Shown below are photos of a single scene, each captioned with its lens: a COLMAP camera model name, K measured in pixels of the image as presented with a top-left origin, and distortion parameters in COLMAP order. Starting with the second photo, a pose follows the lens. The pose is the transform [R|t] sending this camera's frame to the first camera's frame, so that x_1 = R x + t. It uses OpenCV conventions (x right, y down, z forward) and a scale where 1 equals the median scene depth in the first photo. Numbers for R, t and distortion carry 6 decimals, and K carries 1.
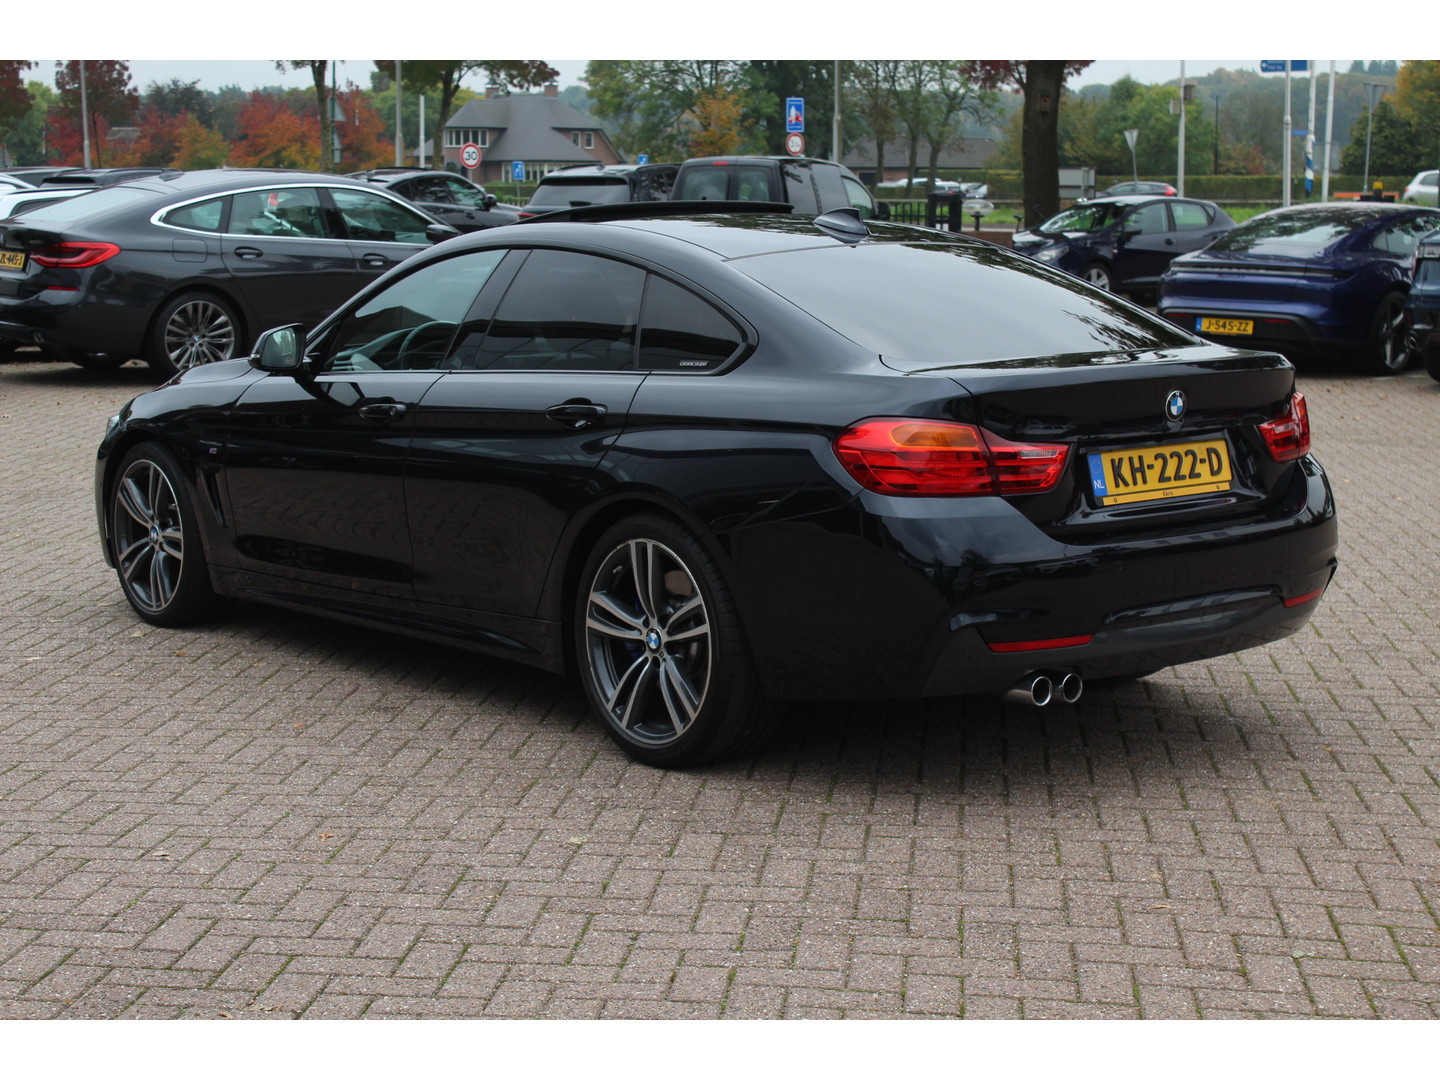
lens RADIAL K [[2444.6, 0, 720.6], [0, 2444.6, 540.5], [0, 0, 1]] dist [-0.019918, 0.000000]
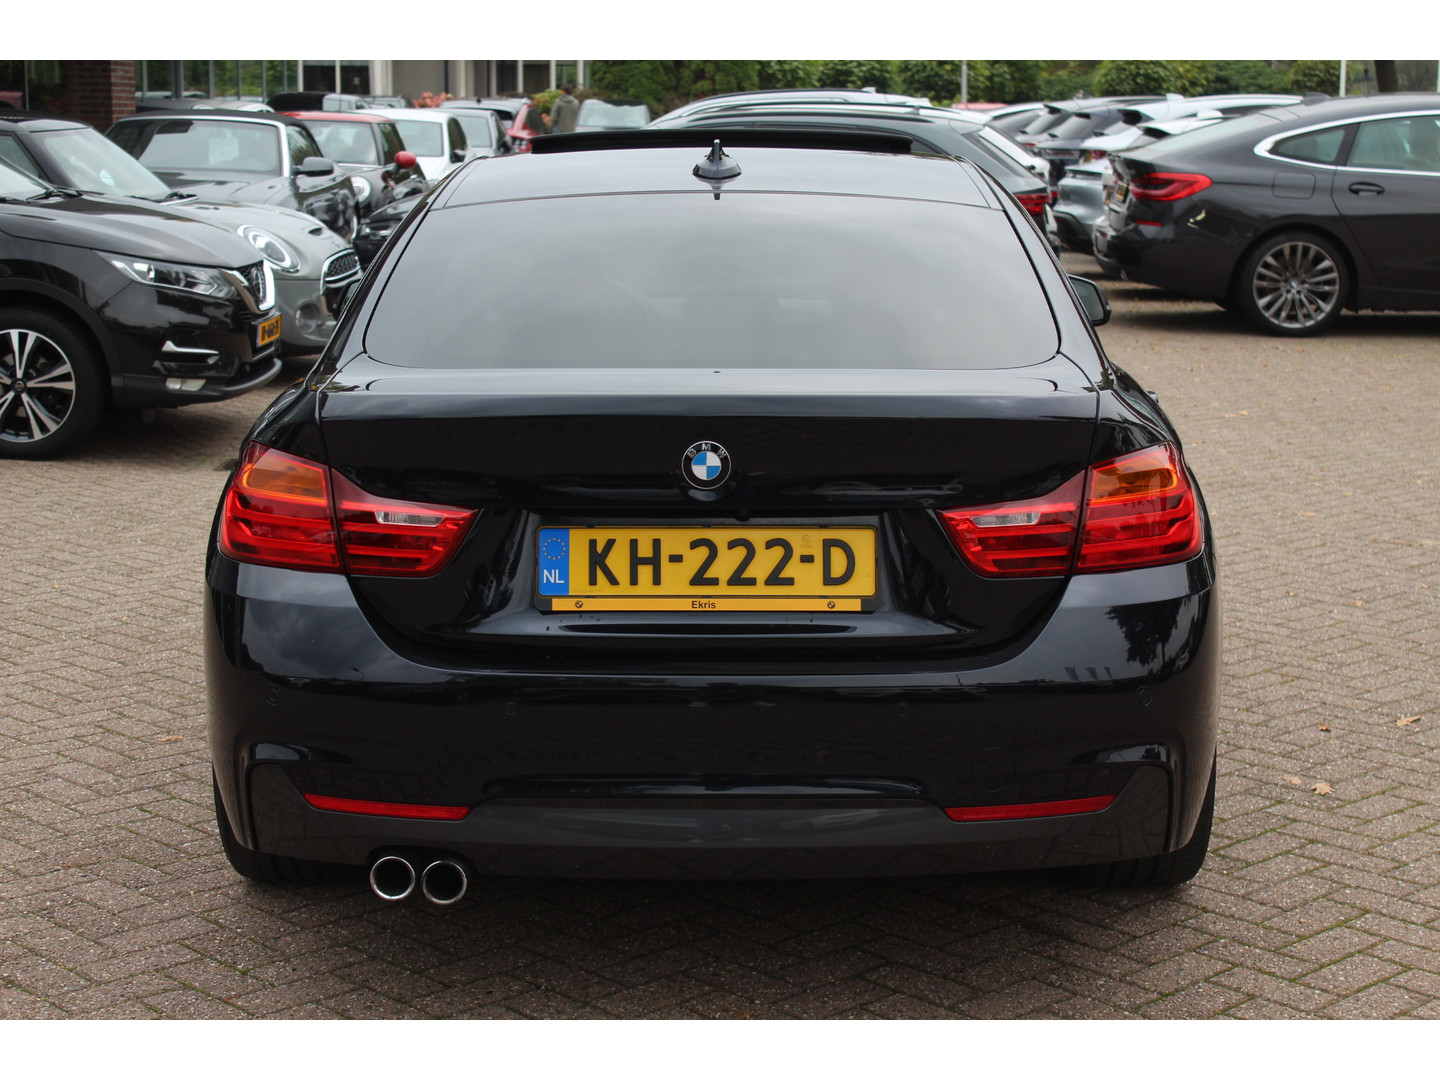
lens RADIAL K [[2444.6, 0, 719.7], [0, 2444.6, 539.6], [0, 0, 1]] dist [-0.019918, 0.000000]
pose [[0.768463, 0.113666, -0.629718, 0.566208], [-0.095950, 0.993439, 0.062228, -0.073487], [0.632659, 0.012602, 0.774328, 0.513107]]
